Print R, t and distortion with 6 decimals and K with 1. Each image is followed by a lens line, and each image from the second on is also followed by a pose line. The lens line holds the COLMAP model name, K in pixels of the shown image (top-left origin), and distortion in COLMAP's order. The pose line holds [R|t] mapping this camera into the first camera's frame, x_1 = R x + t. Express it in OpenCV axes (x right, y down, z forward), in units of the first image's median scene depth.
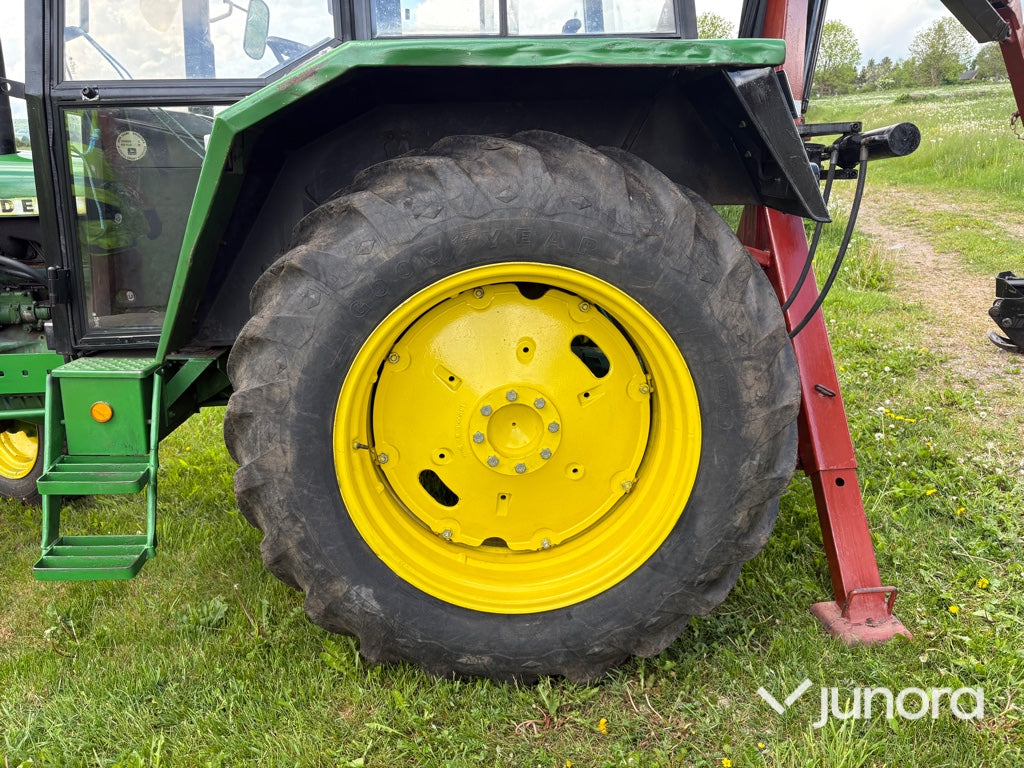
lens RADIAL K [[772.4, 0, 502.4], [0, 772.4, 385.3], [0, 0, 1]] dist [0.036634, -0.040117]
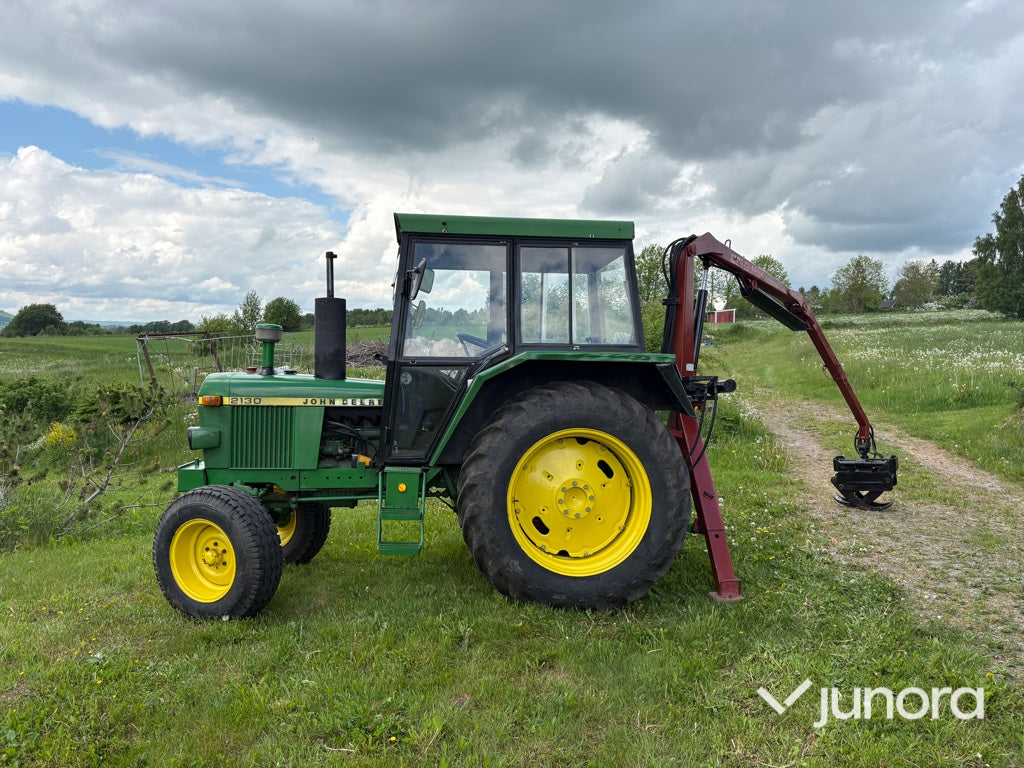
lens RADIAL K [[772.4, 0, 502.3], [0, 772.4, 375.3], [0, 0, 1]] dist [0.036634, -0.040117]
pose [[0.998334, 0.031398, 0.048407, -0.347165], [-0.017556, 0.964492, -0.263527, 0.334075], [-0.054963, 0.262238, 0.963437, -1.440745]]
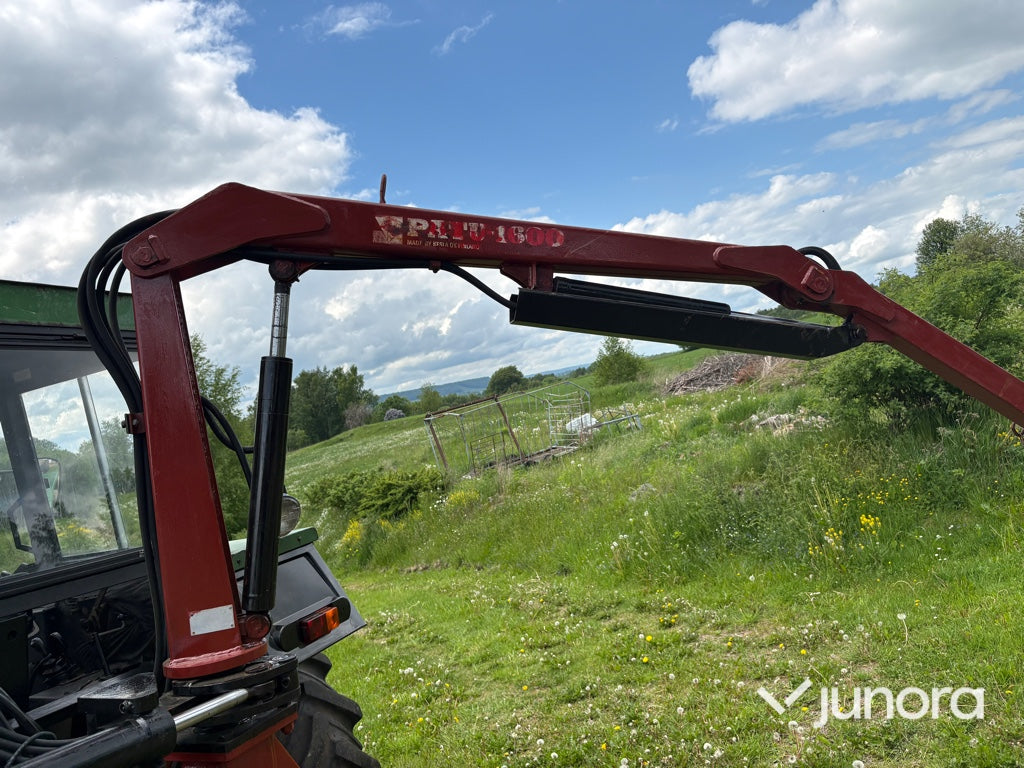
lens RADIAL K [[772.4, 0, 521.1], [0, 772.4, 371.2], [0, 0, 1]] dist [0.036634, -0.040117]
pose [[0.869806, -0.169044, -0.463532, 1.329545], [0.034743, 0.958129, -0.284222, -0.490240], [0.492170, 0.231114, 0.839259, 0.686422]]
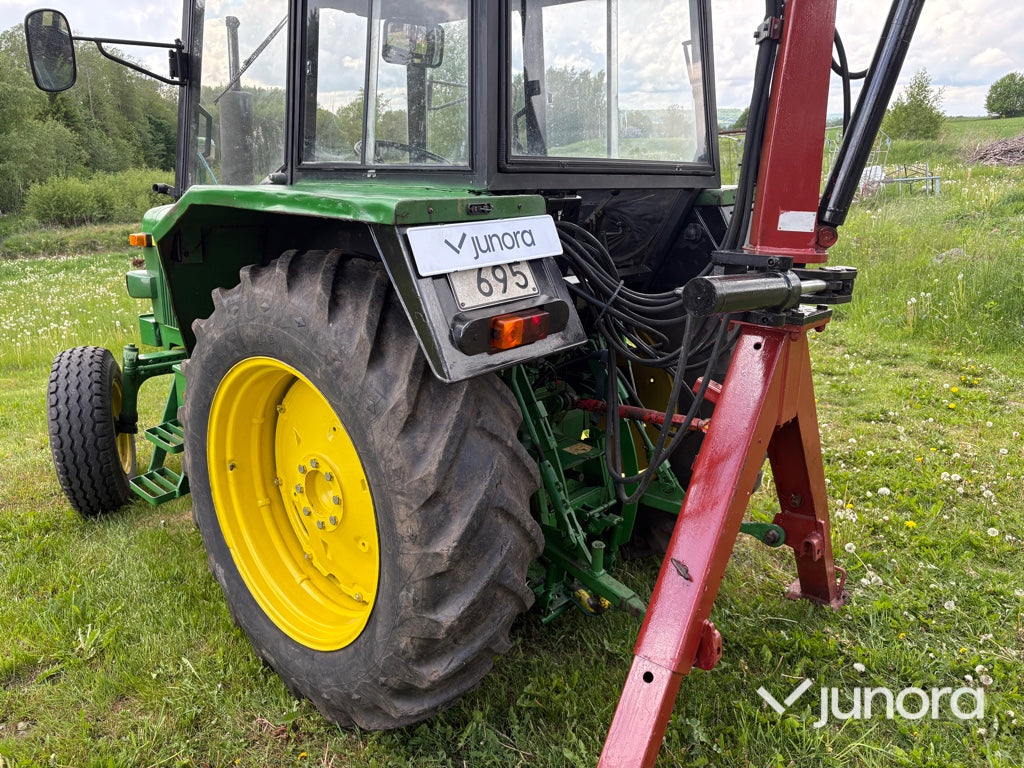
lens RADIAL K [[772.4, 0, 513.6], [0, 772.4, 388.1], [0, 0, 1]] dist [0.036634, -0.040117]
pose [[0.701937, 0.221627, -0.676880, 1.025225], [-0.208300, 0.972682, 0.102469, -0.290007], [0.681099, 0.069067, 0.728927, 0.325513]]
